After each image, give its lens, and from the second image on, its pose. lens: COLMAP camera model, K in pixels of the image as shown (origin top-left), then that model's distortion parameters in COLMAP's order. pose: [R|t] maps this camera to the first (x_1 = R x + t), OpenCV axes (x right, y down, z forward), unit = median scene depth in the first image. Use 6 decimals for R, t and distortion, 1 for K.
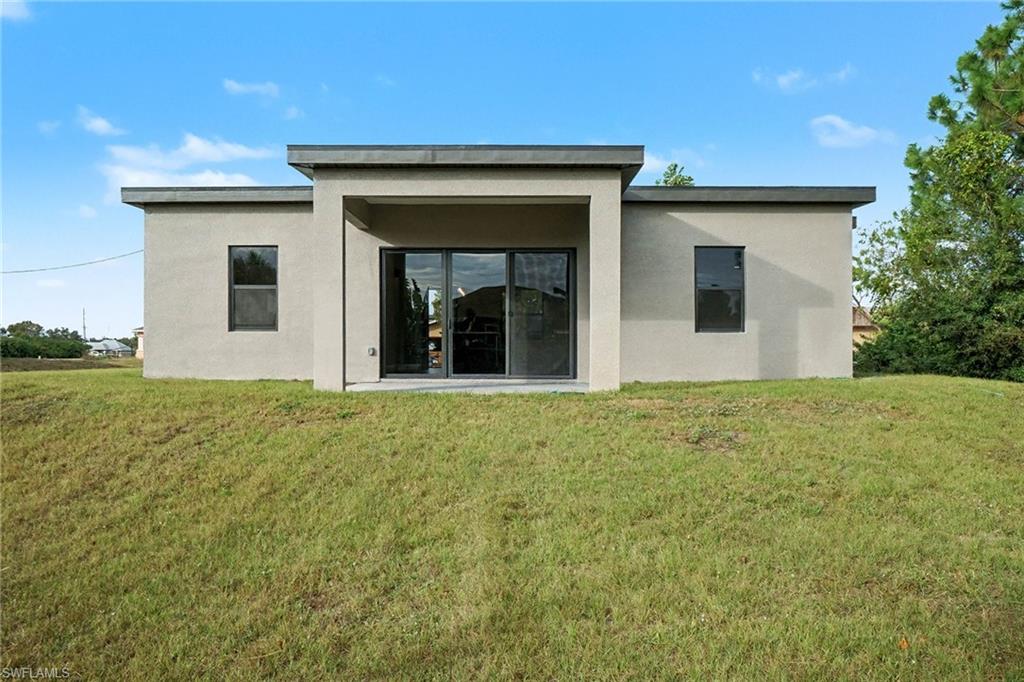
lens RADIAL K [[783.7, 0, 512.0], [0, 783.7, 341.0], [0, 0, 1]] dist [0.009557, 0.003223]
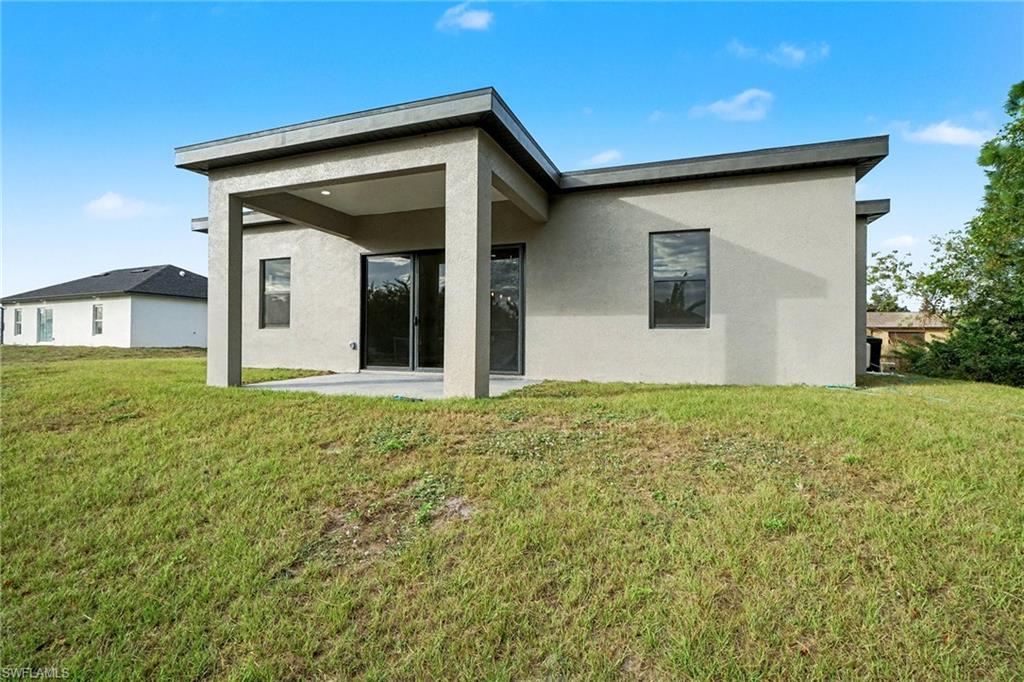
lens RADIAL K [[471.7, 0, 503.4], [0, 471.7, 339.7], [0, 0, 1]] dist [-0.000762, 0.000076]
pose [[0.938905, 0.006334, -0.344119, 0.262160], [-0.005469, 0.999979, 0.003482, 0.000887], [0.344134, -0.001387, 0.938920, 0.430282]]
